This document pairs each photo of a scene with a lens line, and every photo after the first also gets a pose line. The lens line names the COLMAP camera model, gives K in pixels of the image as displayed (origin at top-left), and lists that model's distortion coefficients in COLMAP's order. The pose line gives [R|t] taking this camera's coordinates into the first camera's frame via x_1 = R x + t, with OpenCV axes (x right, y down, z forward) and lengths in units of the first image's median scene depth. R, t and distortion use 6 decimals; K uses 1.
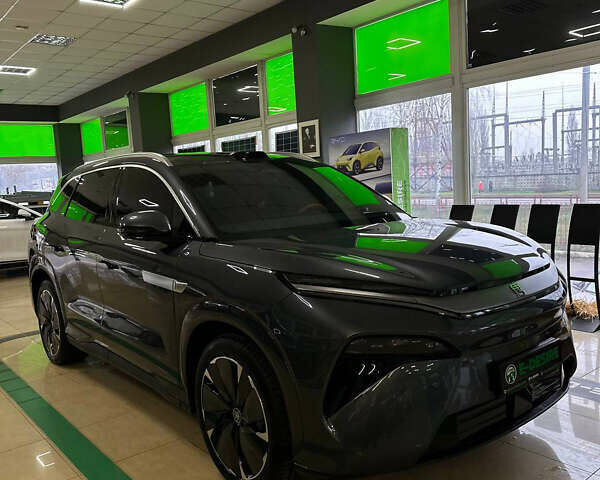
lens RADIAL K [[569.2, 0, 300.0], [0, 569.2, 240.0], [0, 0, 1]] dist [0.090005, 0.001825]
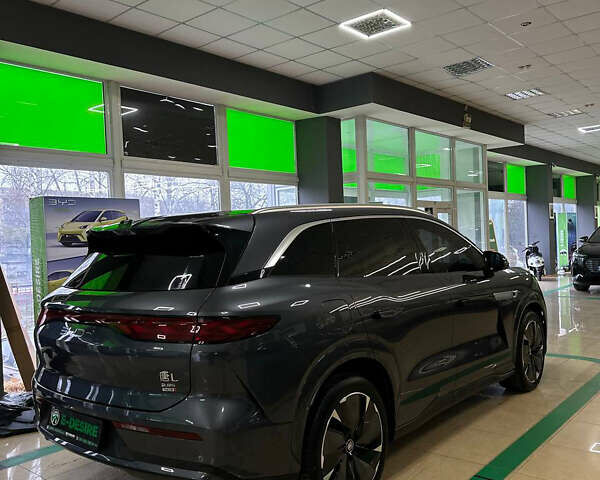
lens RADIAL K [[569.2, 0, 300.0], [0, 569.2, 240.0], [0, 0, 1]] dist [0.090005, 0.001825]
pose [[-0.190458, 0.067894, 0.979345, -0.828356], [0.170072, 0.984803, -0.035197, -0.044332], [-0.966851, 0.159856, -0.199110, 0.922055]]
